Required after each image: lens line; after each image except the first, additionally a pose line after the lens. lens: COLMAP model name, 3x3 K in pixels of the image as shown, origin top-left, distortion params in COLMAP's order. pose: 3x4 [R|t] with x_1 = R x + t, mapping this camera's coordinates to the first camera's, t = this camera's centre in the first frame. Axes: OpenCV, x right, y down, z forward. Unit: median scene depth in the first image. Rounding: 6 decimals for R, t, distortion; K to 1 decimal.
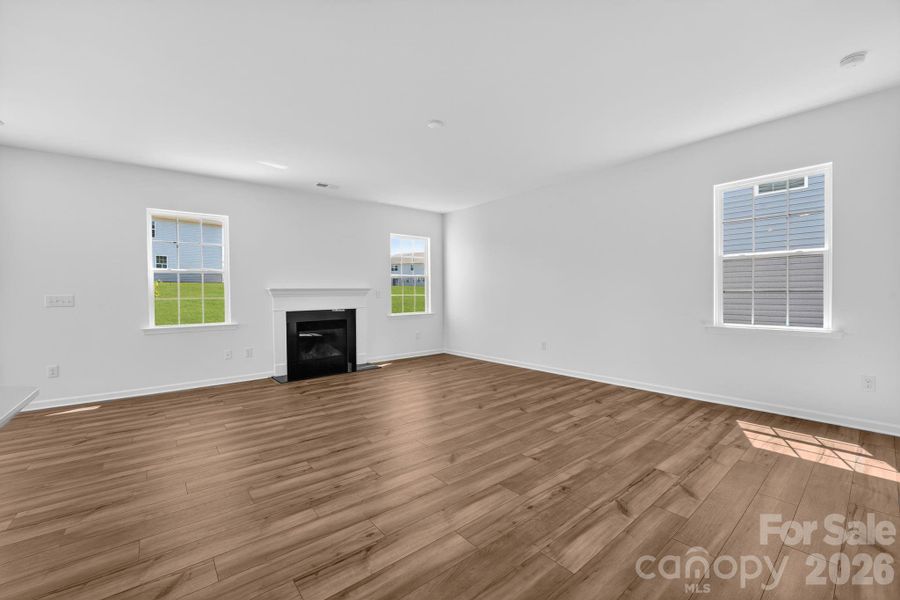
lens RADIAL K [[371.0, 0, 462.7], [0, 371.0, 302.9], [0, 0, 1]] dist [-0.024911, 0.000482]
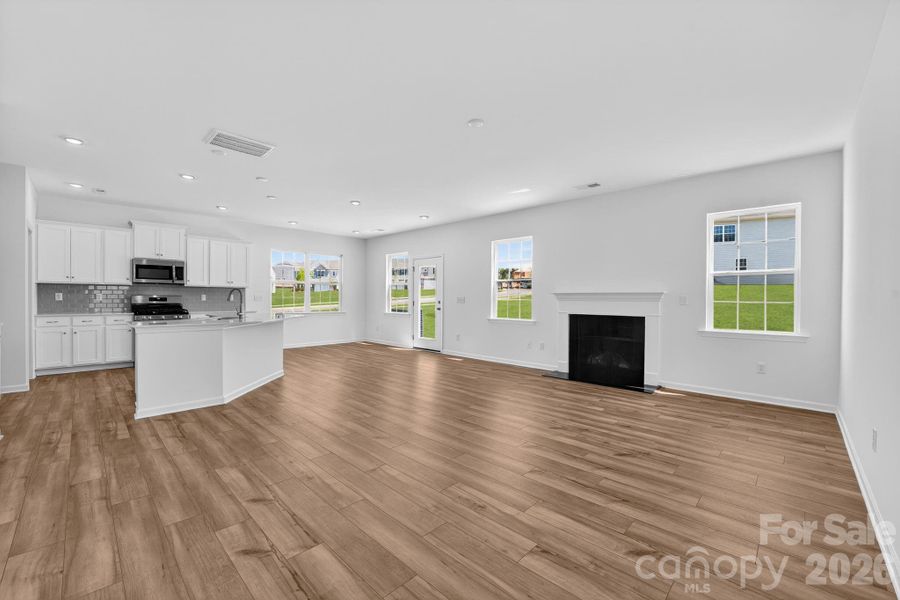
lens RADIAL K [[371.0, 0, 428.9], [0, 371.0, 297.9], [0, 0, 1]] dist [-0.024911, 0.000482]
pose [[0.057430, 0.011605, -0.998282, 0.770110], [-0.034266, 0.999366, 0.009646, -0.026422], [0.997761, 0.033653, 0.057791, 0.714869]]
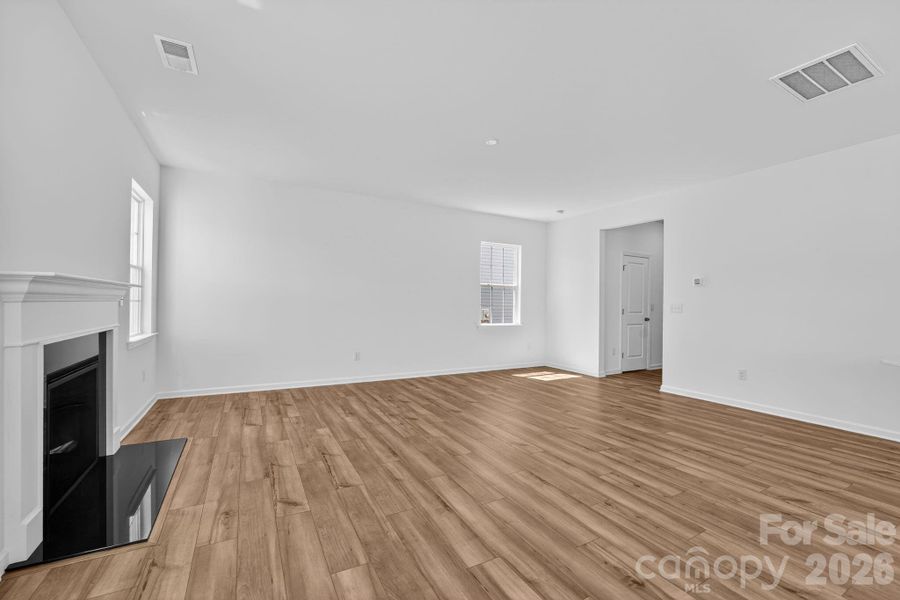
lens RADIAL K [[371.0, 0, 441.3], [0, 371.0, 303.6], [0, 0, 1]] dist [-0.024911, 0.000482]
pose [[0.206484, 0.014970, 0.978335, -0.969097], [0.009495, 0.999805, -0.017303, -0.007860], [-0.978404, 0.012862, 0.206302, 0.793069]]
